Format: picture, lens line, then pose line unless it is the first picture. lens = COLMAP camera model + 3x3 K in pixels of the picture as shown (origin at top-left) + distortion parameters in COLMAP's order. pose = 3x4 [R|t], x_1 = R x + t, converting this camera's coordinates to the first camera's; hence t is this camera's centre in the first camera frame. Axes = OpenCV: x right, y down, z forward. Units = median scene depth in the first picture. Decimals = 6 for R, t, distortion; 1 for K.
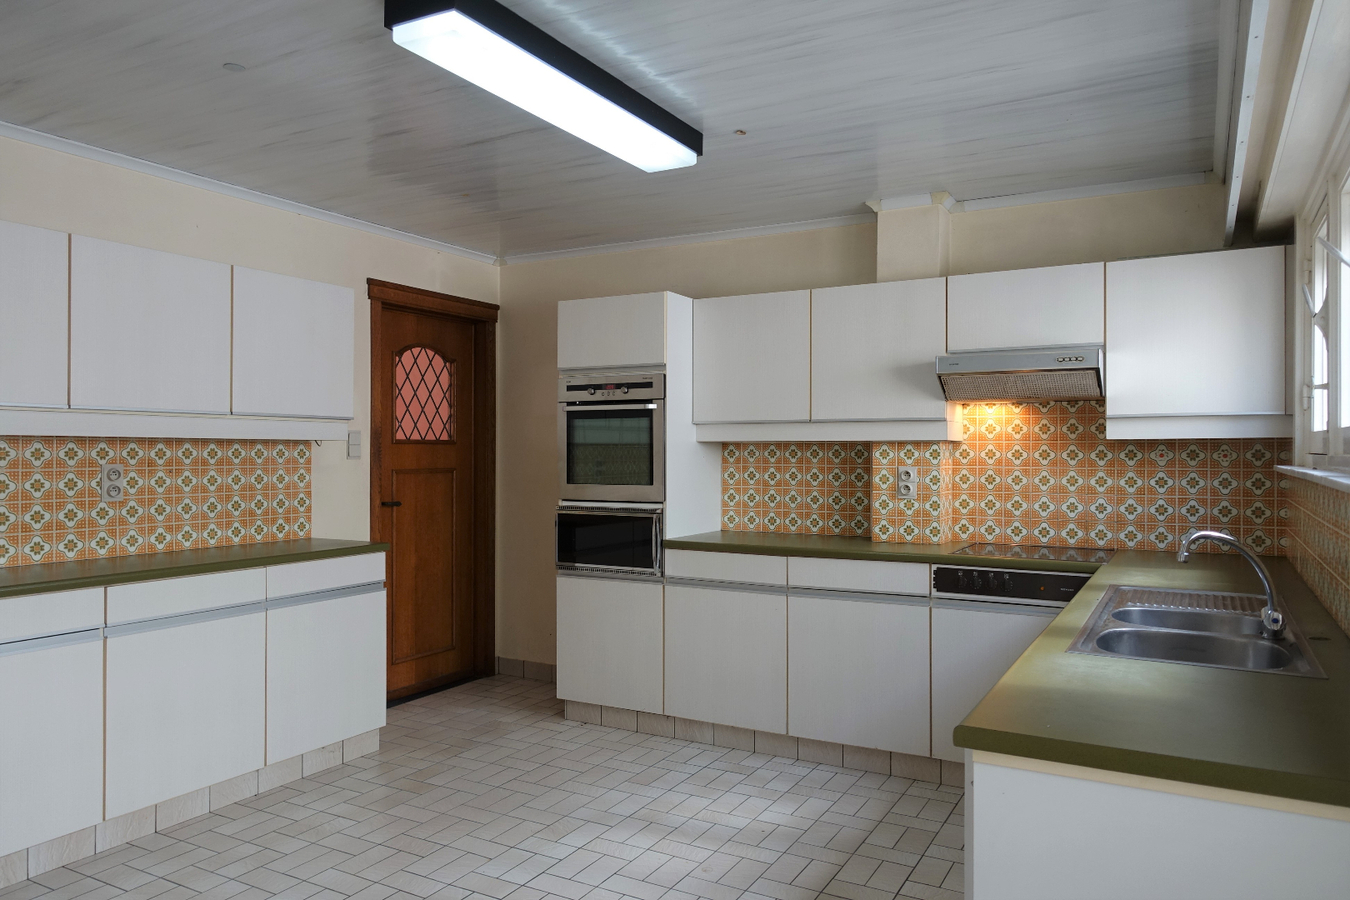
lens RADIAL K [[951.0, 0, 674.2], [0, 951.0, 448.8], [0, 0, 1]] dist [0.014304, 0.006573]
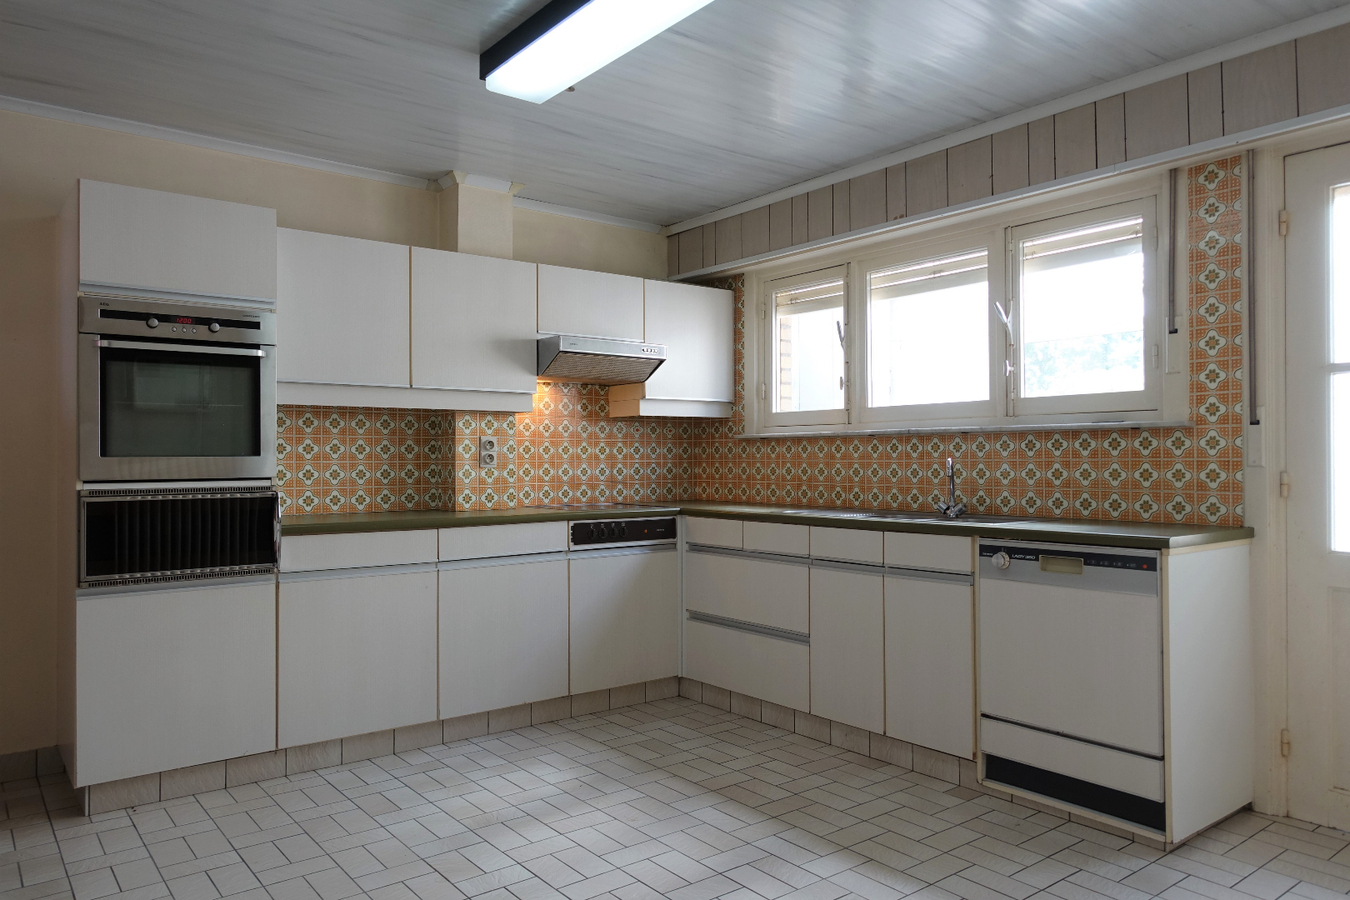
lens RADIAL K [[951.0, 0, 676.1], [0, 951.0, 449.3], [0, 0, 1]] dist [0.014304, 0.006573]
pose [[0.377000, 0.008560, 0.926174, -0.638608], [0.002615, 0.999943, -0.010306, 0.043659], [-0.926209, 0.006308, 0.376957, 0.415249]]
